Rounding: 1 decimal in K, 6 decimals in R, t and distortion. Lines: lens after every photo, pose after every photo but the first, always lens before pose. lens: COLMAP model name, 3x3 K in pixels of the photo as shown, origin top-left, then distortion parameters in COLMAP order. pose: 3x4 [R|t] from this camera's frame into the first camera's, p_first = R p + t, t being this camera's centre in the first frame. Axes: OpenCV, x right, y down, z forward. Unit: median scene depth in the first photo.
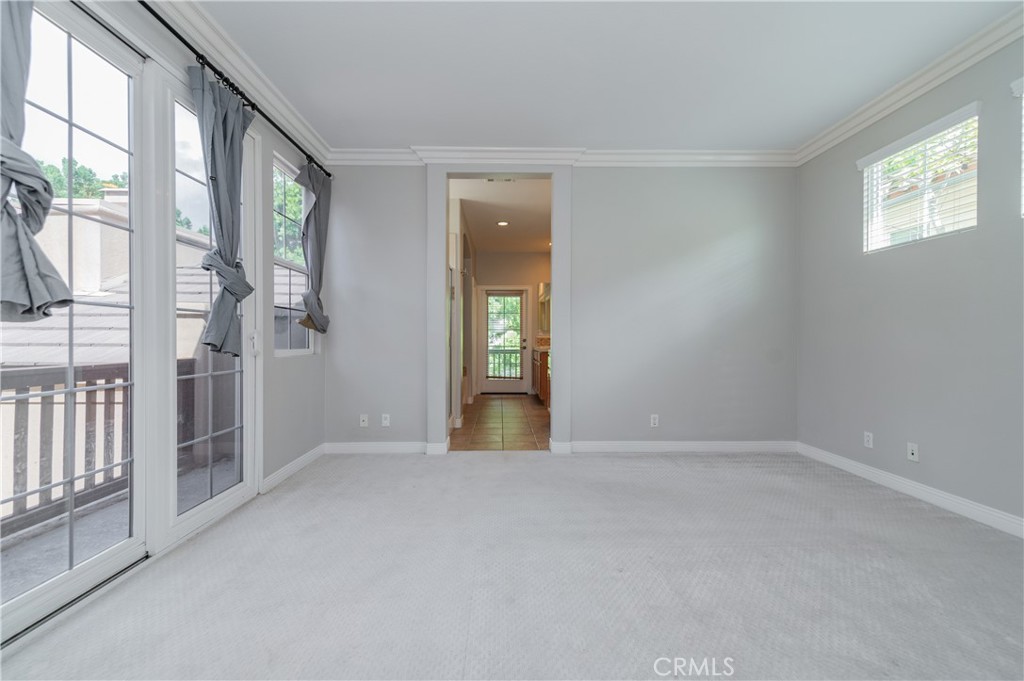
lens RADIAL K [[400.7, 0, 508.0], [0, 400.7, 343.0], [0, 0, 1]] dist [0.013618, -0.003235]
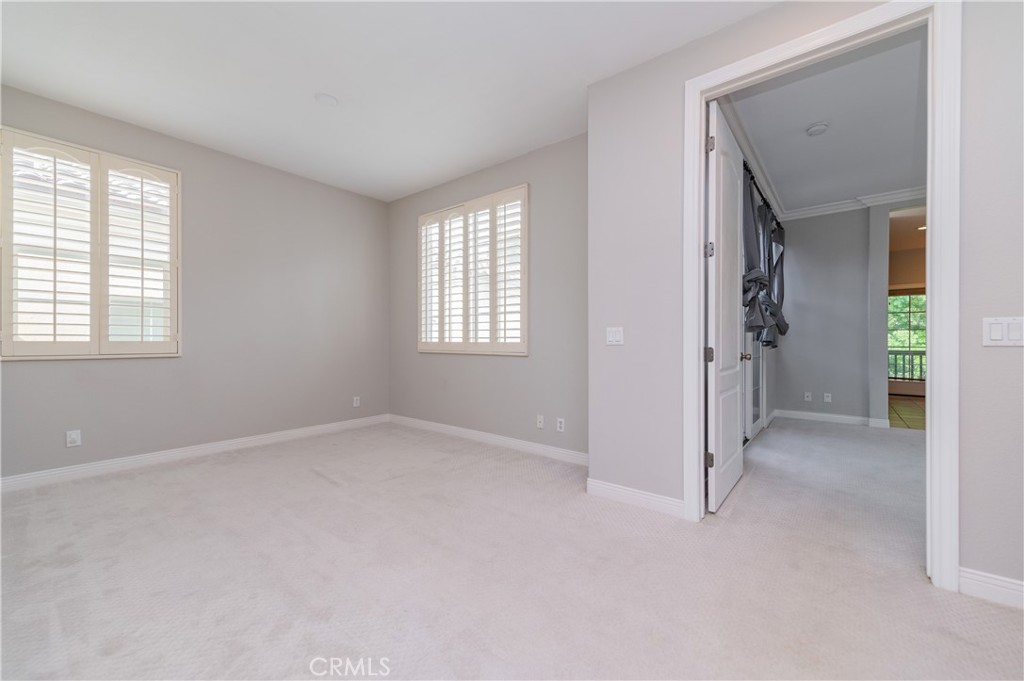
lens RADIAL K [[400.7, 0, 512.9], [0, 400.7, 338.1], [0, 0, 1]] dist [0.013618, -0.003235]
pose [[0.763081, -0.003552, -0.646293, -0.238316], [-0.006686, 0.999888, -0.013390, 0.013203], [0.646269, 0.014539, 0.762972, -0.769344]]
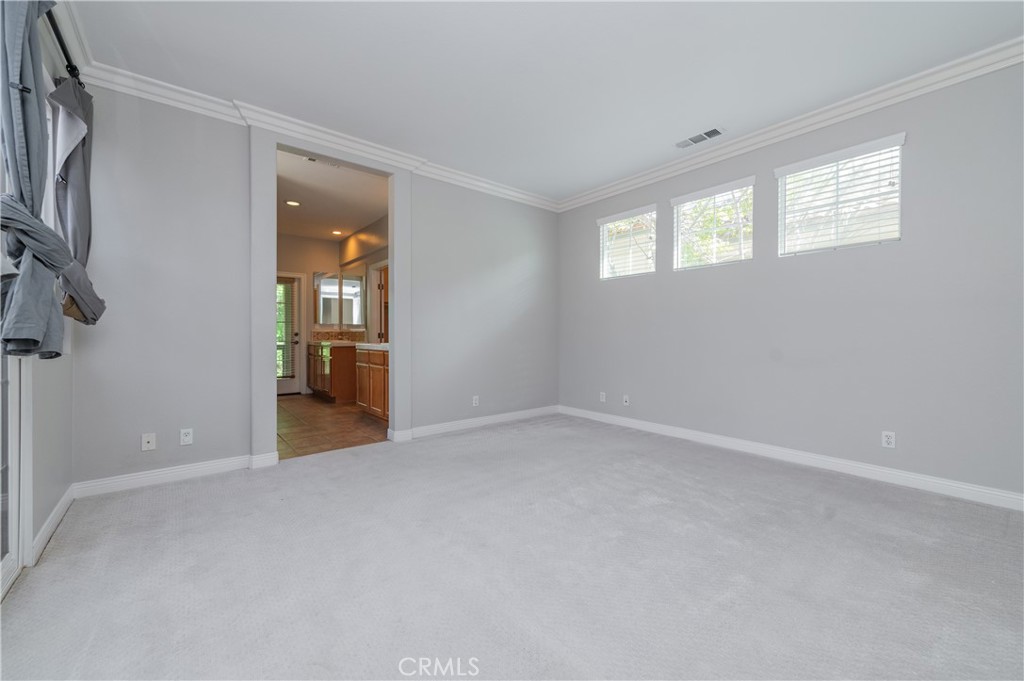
lens RADIAL K [[400.7, 0, 512.8], [0, 400.7, 338.1], [0, 0, 1]] dist [0.013618, -0.003235]
pose [[0.782193, -0.005358, 0.623014, -0.303416], [0.003833, 0.999985, 0.003787, 0.000427], [-0.623025, -0.000574, 0.782202, -0.008960]]
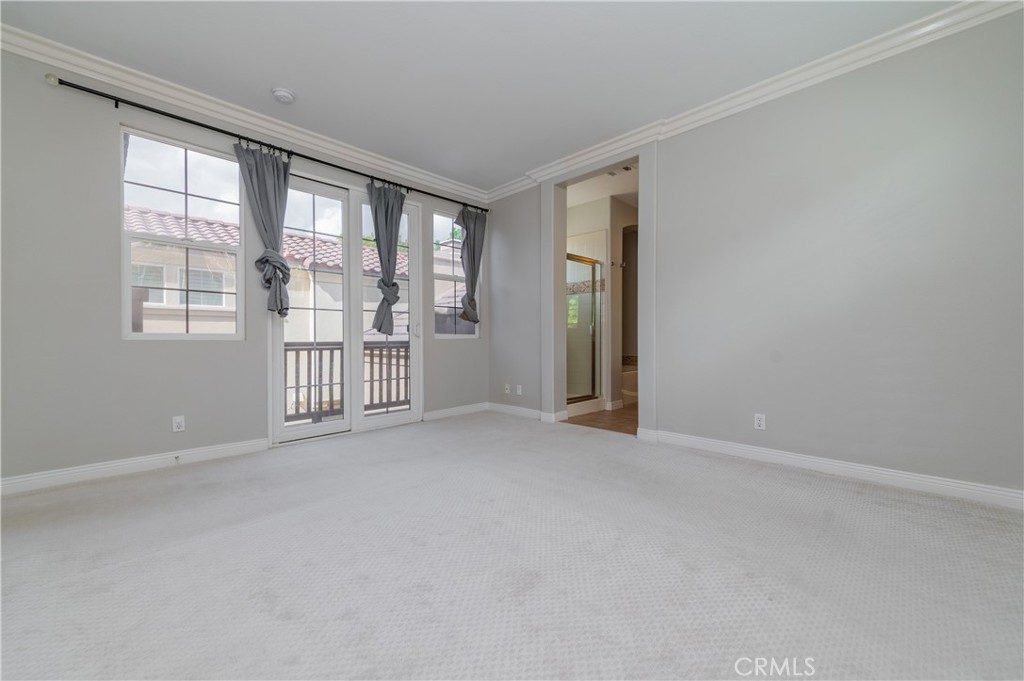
lens RADIAL K [[400.7, 0, 509.6], [0, 400.7, 342.5], [0, 0, 1]] dist [0.013618, -0.003235]
pose [[0.697186, 0.005010, -0.716873, 0.608517], [-0.003033, 0.999987, 0.004038, 0.035016], [0.716884, -0.000641, 0.697192, 0.083275]]
